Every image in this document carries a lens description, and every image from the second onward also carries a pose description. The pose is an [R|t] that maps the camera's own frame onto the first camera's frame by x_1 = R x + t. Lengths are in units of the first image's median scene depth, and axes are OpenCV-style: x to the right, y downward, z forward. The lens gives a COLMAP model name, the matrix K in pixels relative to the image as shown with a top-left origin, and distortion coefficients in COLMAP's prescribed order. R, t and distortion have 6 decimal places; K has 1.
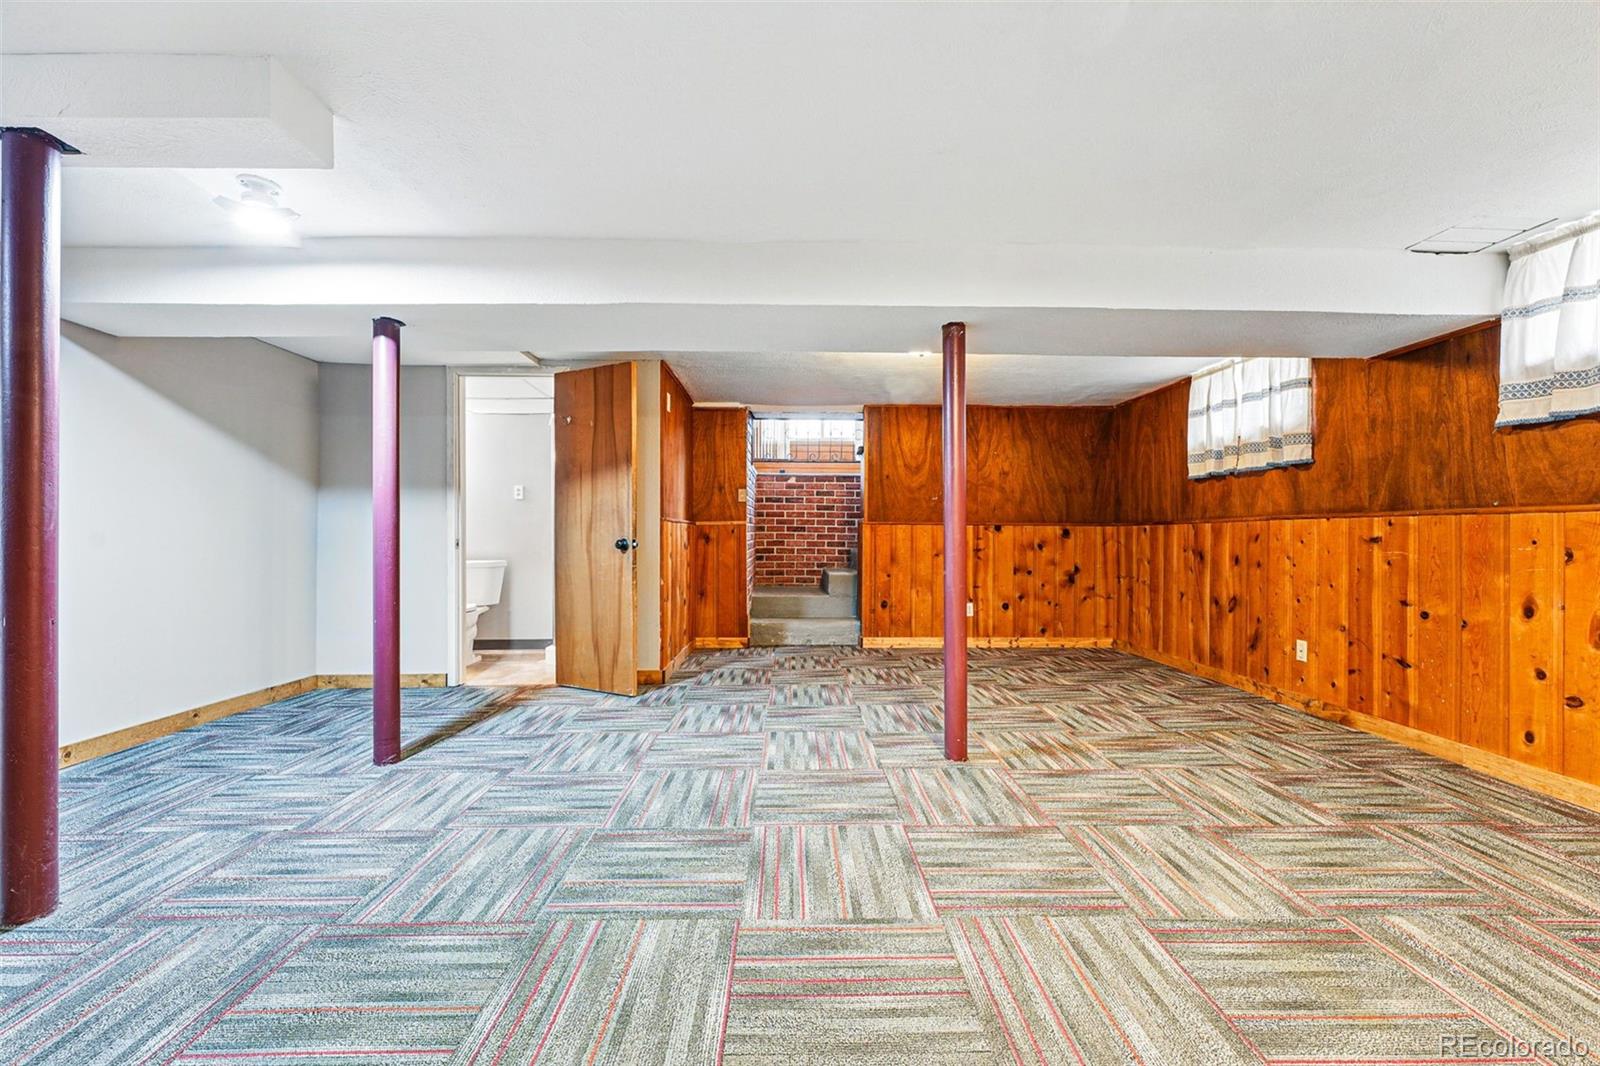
lens RADIAL K [[647.6, 0, 795.9], [0, 647.6, 533.3], [0, 0, 1]] dist [0.002204, 0.000034]
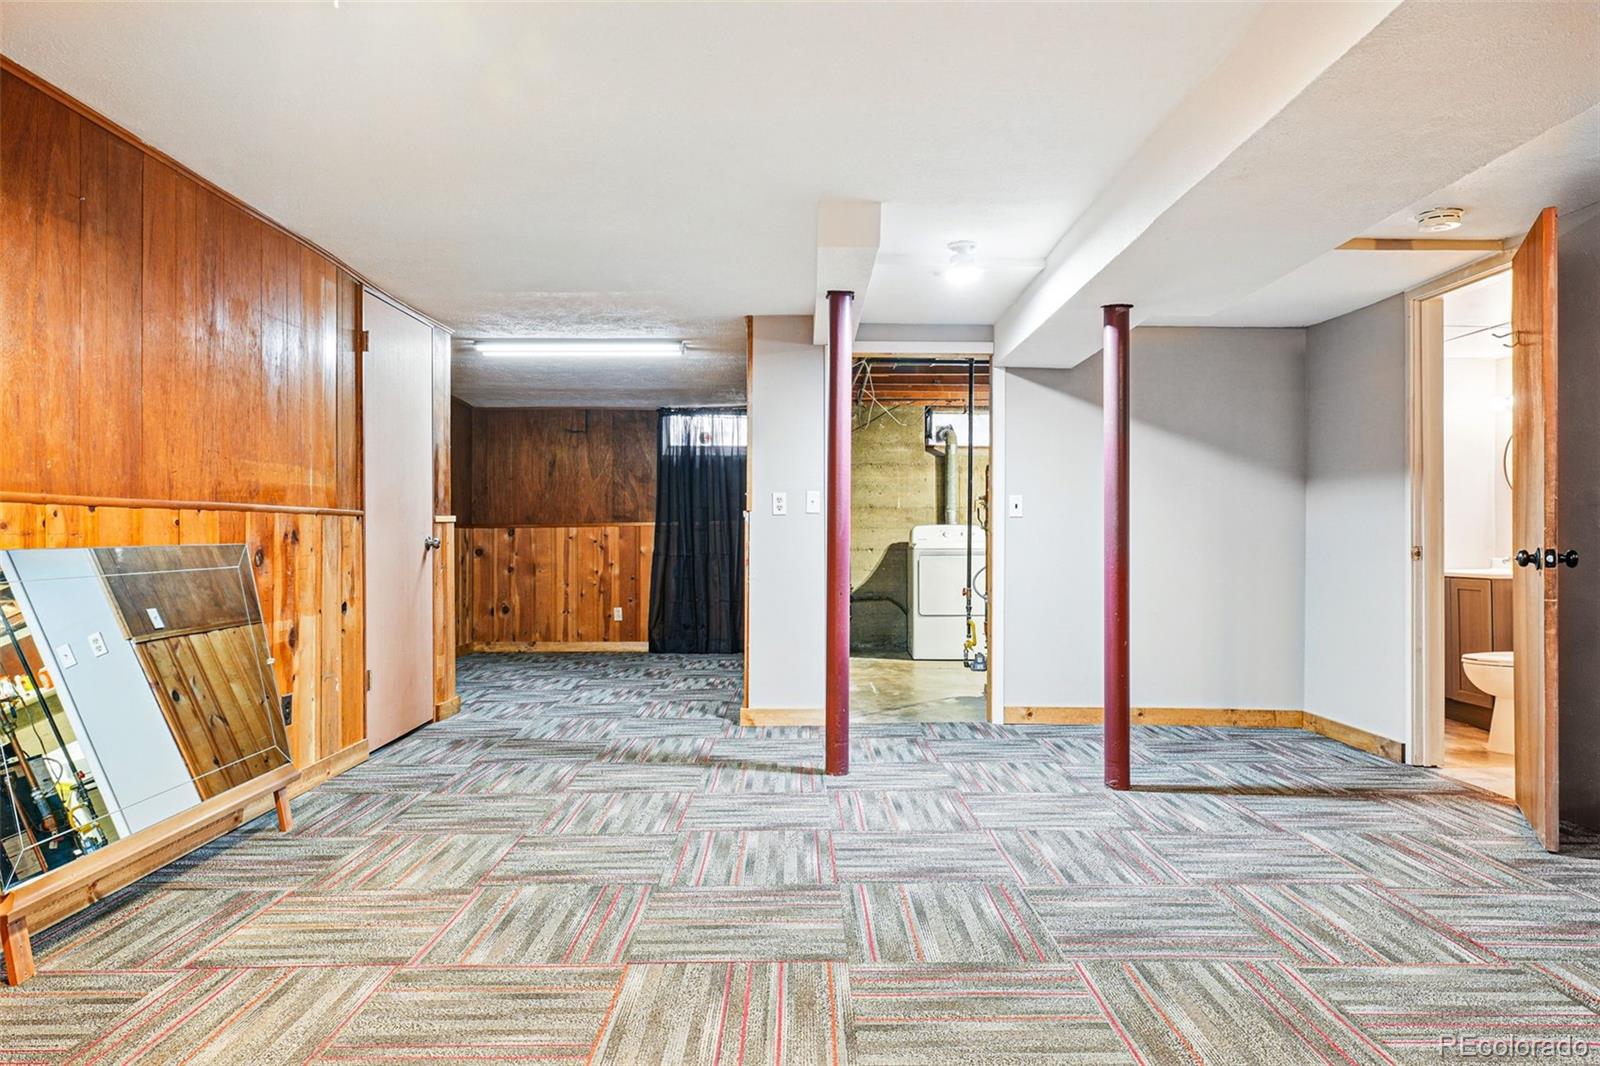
lens RADIAL K [[984.9, 0, 798.1], [0, 984.9, 534.0], [0, 0, 1]] dist [0.001408, -0.000296]
pose [[-0.018008, -0.003594, -0.999831, 0.797061], [-0.001079, 0.999993, -0.003575, -0.001649], [0.999837, 0.001014, -0.018012, 0.583870]]
